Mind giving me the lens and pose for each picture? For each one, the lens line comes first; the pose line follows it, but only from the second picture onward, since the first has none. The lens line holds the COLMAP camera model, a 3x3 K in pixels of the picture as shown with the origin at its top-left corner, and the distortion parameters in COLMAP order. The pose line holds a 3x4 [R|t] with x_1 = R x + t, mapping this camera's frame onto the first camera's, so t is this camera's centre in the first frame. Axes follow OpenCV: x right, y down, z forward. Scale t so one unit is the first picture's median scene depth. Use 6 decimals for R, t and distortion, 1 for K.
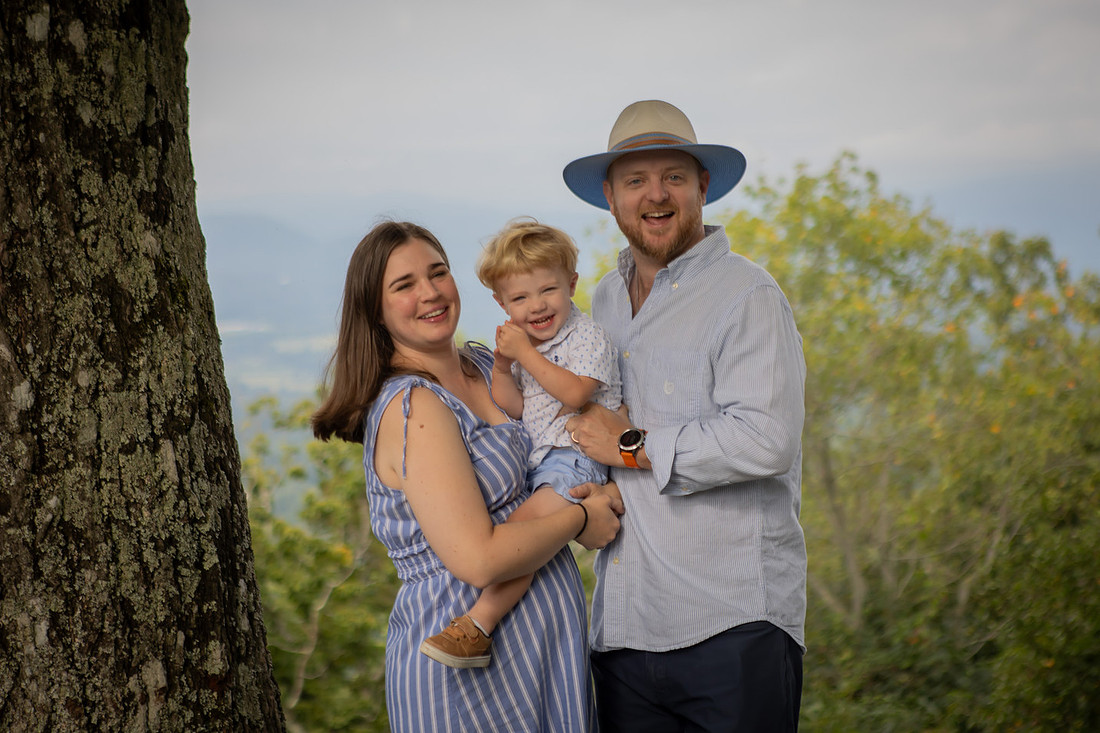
lens RADIAL K [[2415.0, 0, 596.1], [0, 2415.0, 305.3], [0, 0, 1]] dist [0.206516, 0.000000]
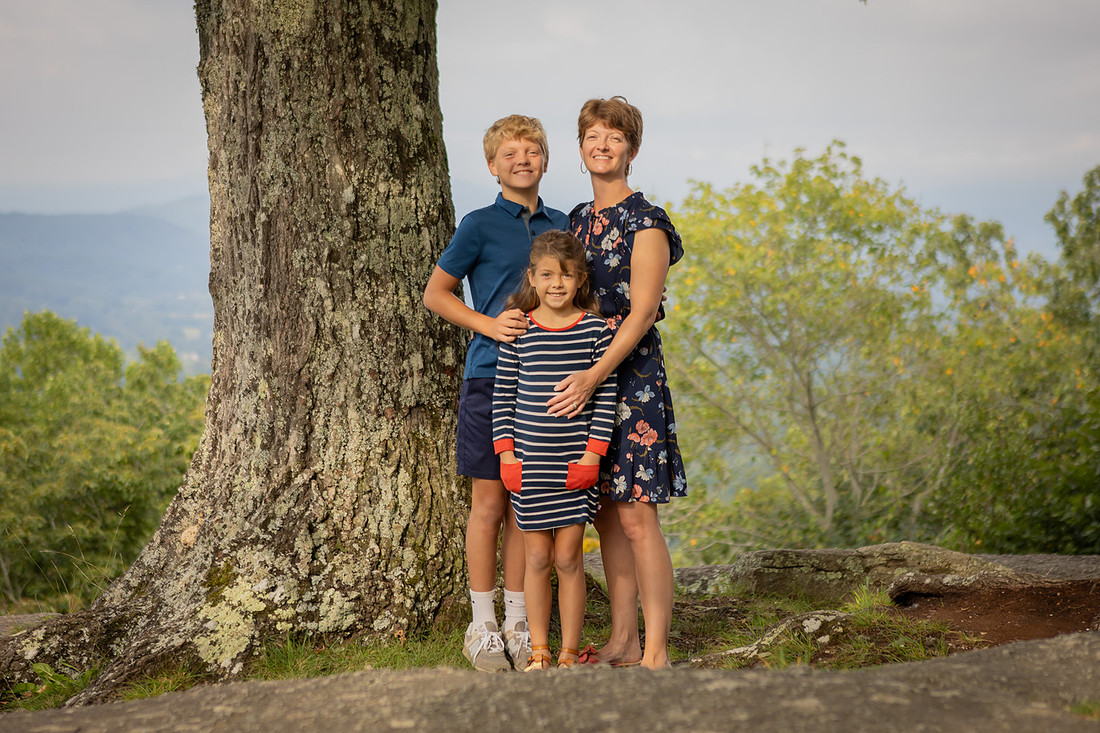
lens RADIAL K [[2193.9, 0, 569.8], [0, 2193.9, 334.1], [0, 0, 1]] dist [0.085873, 0.000000]
pose [[0.999126, 0.038882, -0.015374, -0.048146], [-0.038621, 0.999111, 0.016915, 0.098106], [0.016018, -0.016306, 0.999739, -0.526432]]
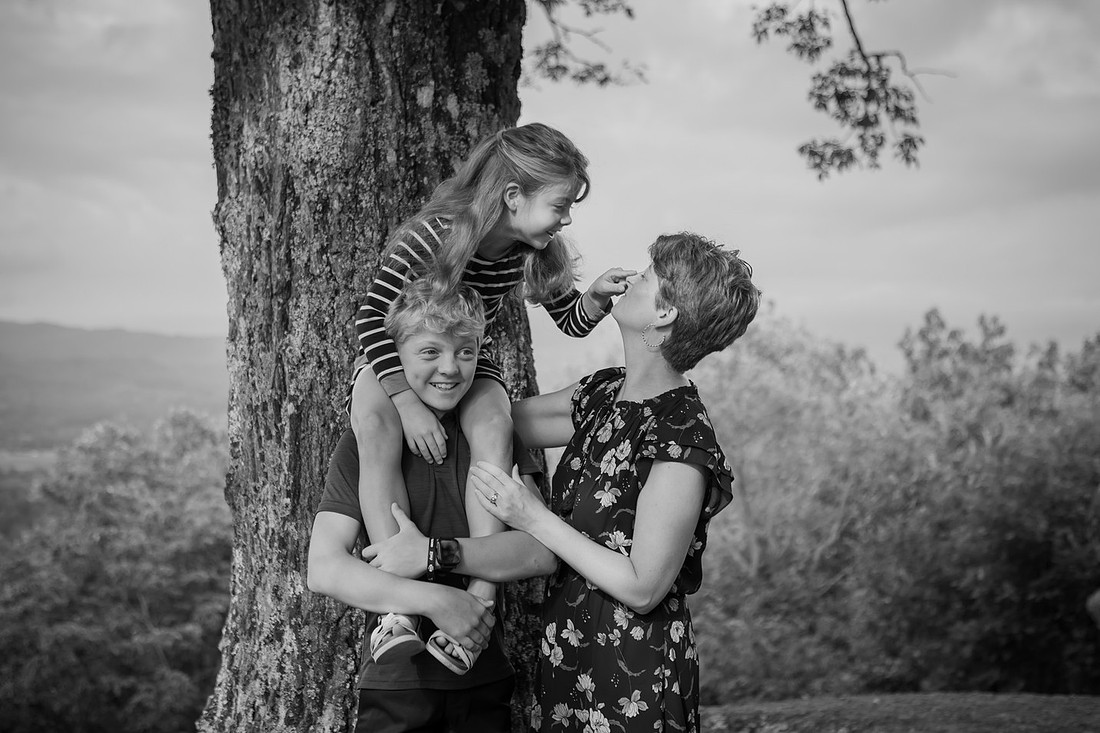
lens RADIAL K [[1374.6, 0, 566.4], [0, 1374.6, 352.9], [0, 0, 1]] dist [-0.009801, 0.000000]
pose [[0.999274, 0.037769, 0.004901, -0.147215], [-0.037645, 0.999018, -0.023361, 0.034919], [-0.005779, 0.023159, 0.999715, 0.266773]]
